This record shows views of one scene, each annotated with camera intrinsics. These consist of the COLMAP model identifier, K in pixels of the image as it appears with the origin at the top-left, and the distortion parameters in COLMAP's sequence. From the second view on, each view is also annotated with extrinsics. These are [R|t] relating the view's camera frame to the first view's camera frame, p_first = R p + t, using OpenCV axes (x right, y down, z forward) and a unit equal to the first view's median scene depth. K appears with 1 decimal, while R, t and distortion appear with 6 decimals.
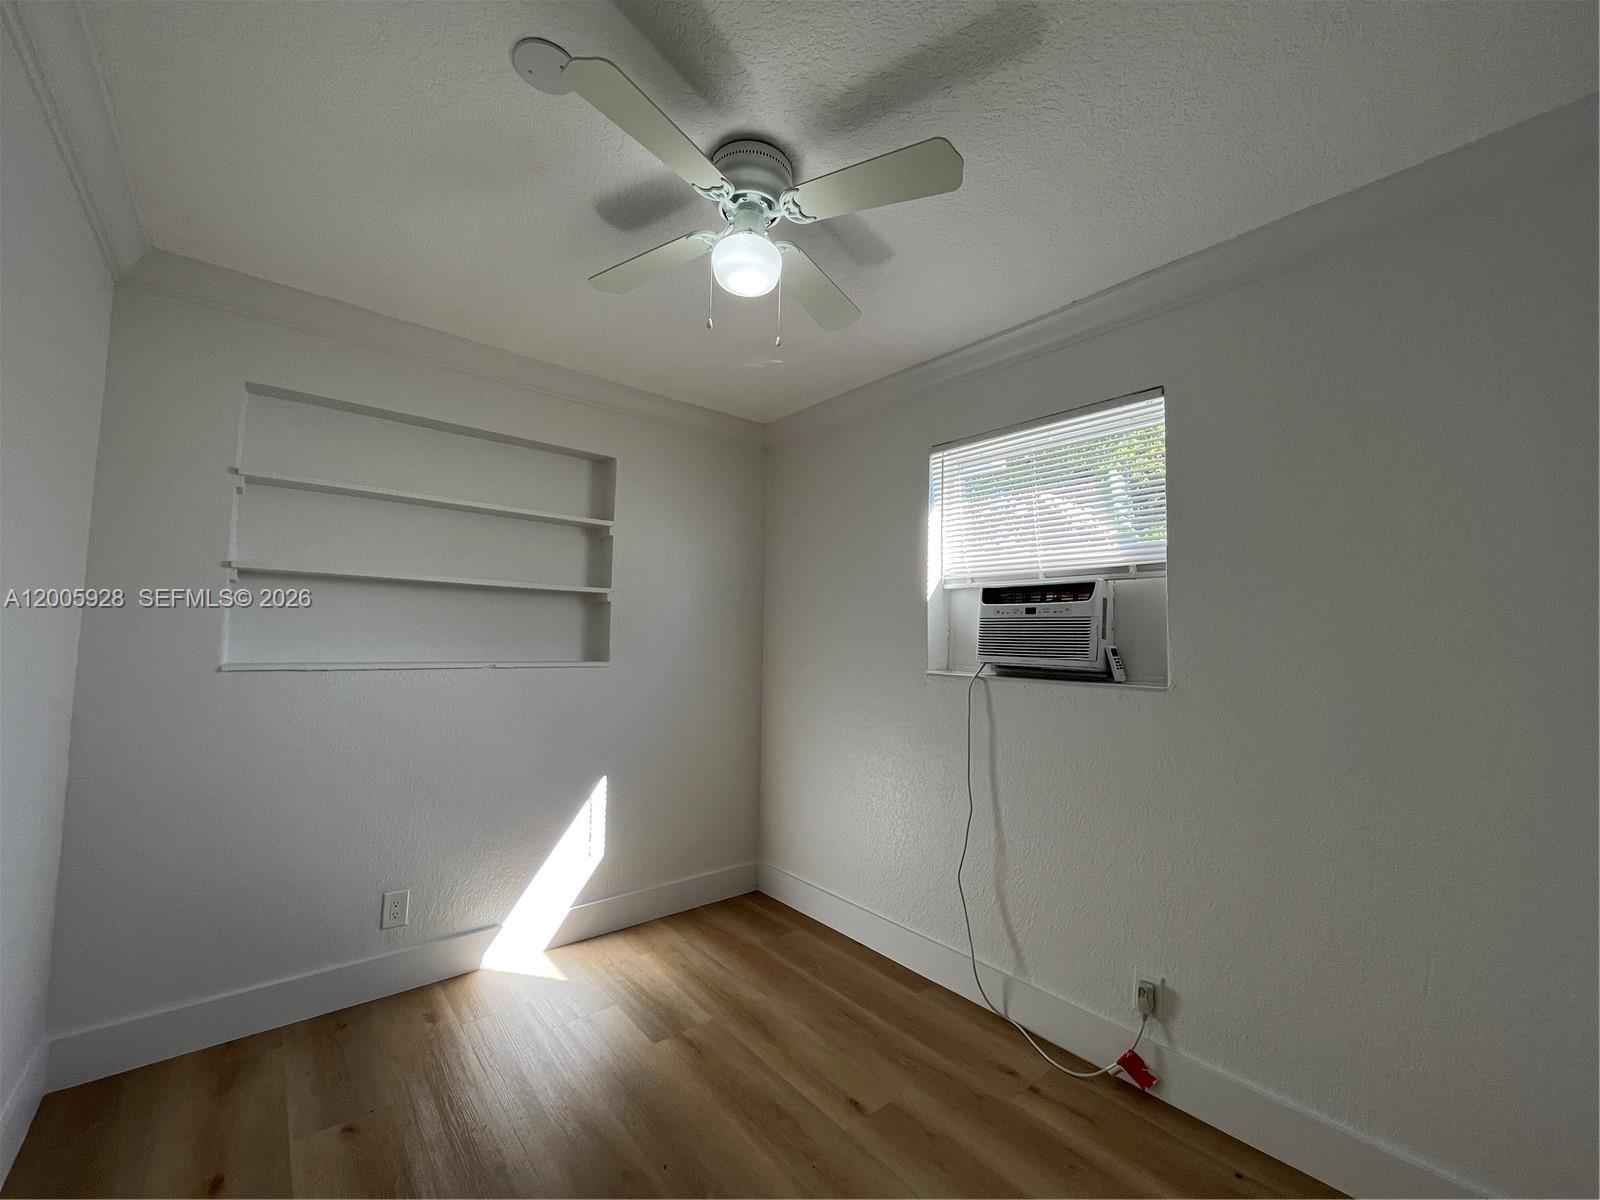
lens RADIAL K [[646.9, 0, 800.3], [0, 646.9, 599.2], [0, 0, 1]] dist [0.000823, -0.000111]
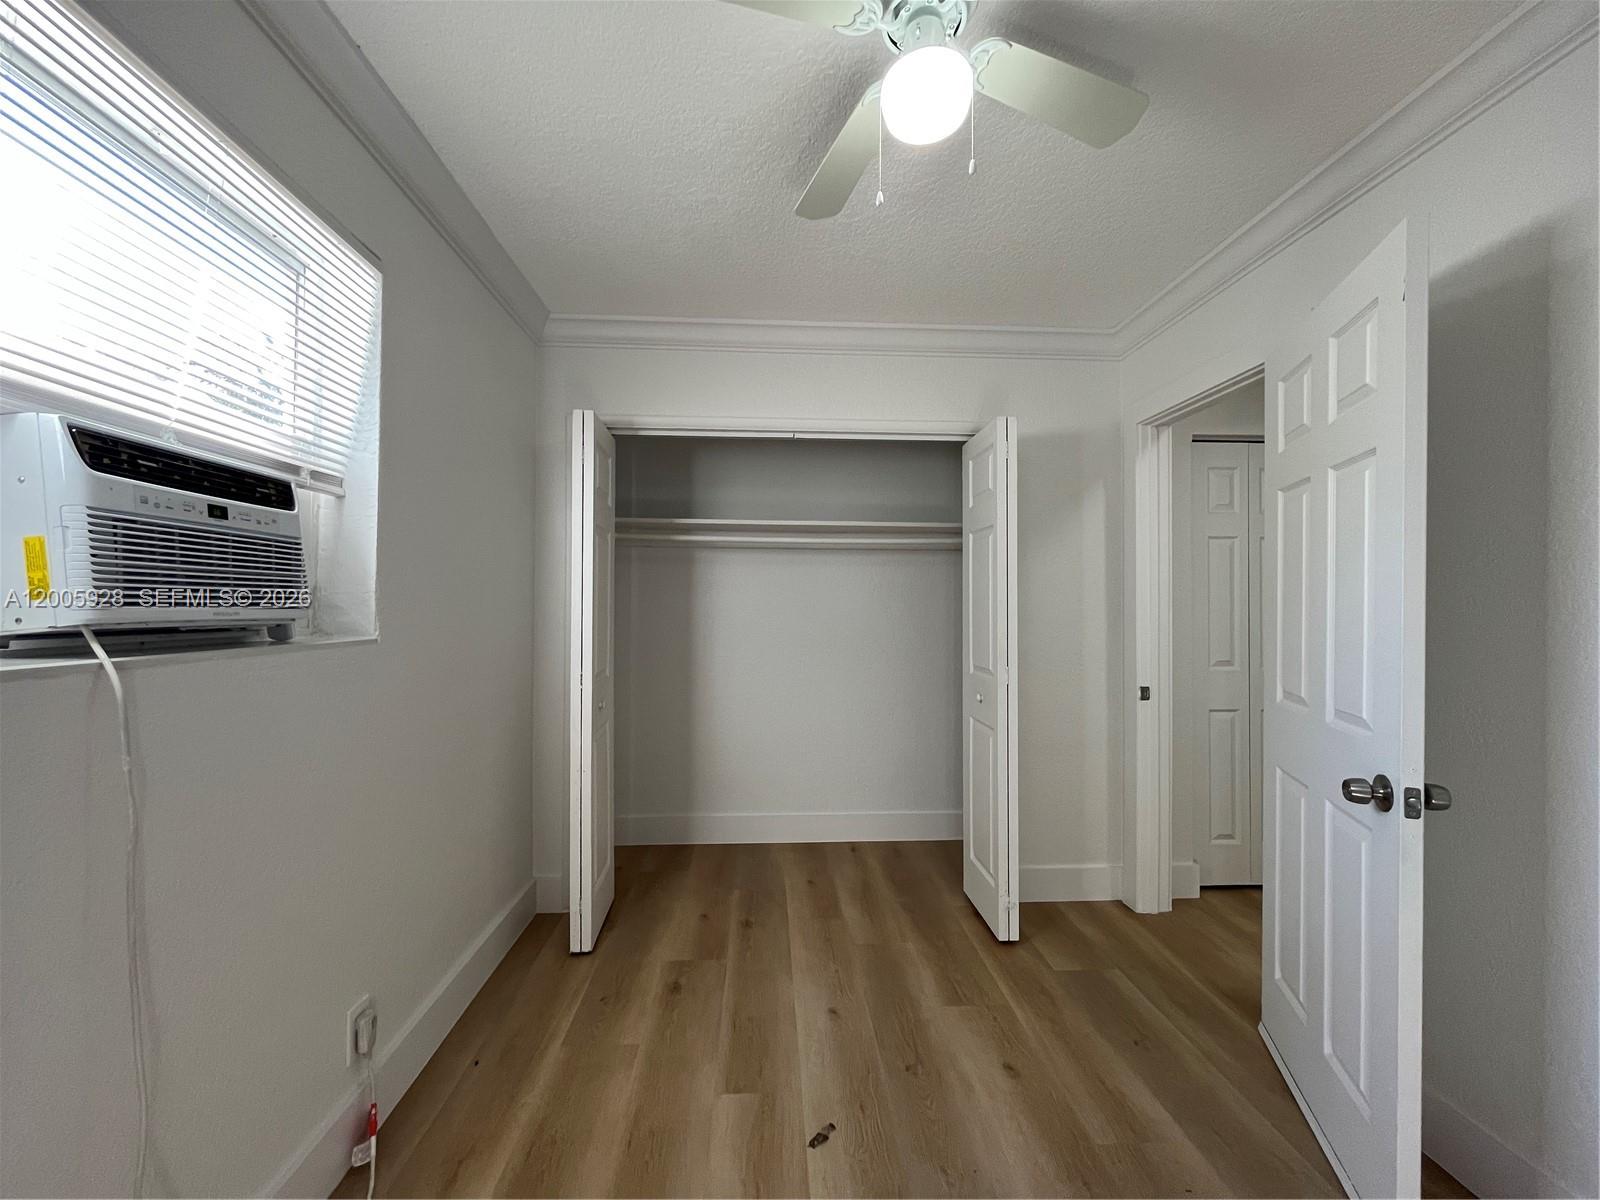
lens RADIAL K [[646.9, 0, 799.3], [0, 646.9, 603.5], [0, 0, 1]] dist [0.000823, -0.000111]
pose [[-0.802838, -0.019742, 0.595870, -0.288254], [-0.055417, 0.997596, -0.041614, 0.082266], [-0.593616, -0.066430, -0.802002, 1.122864]]
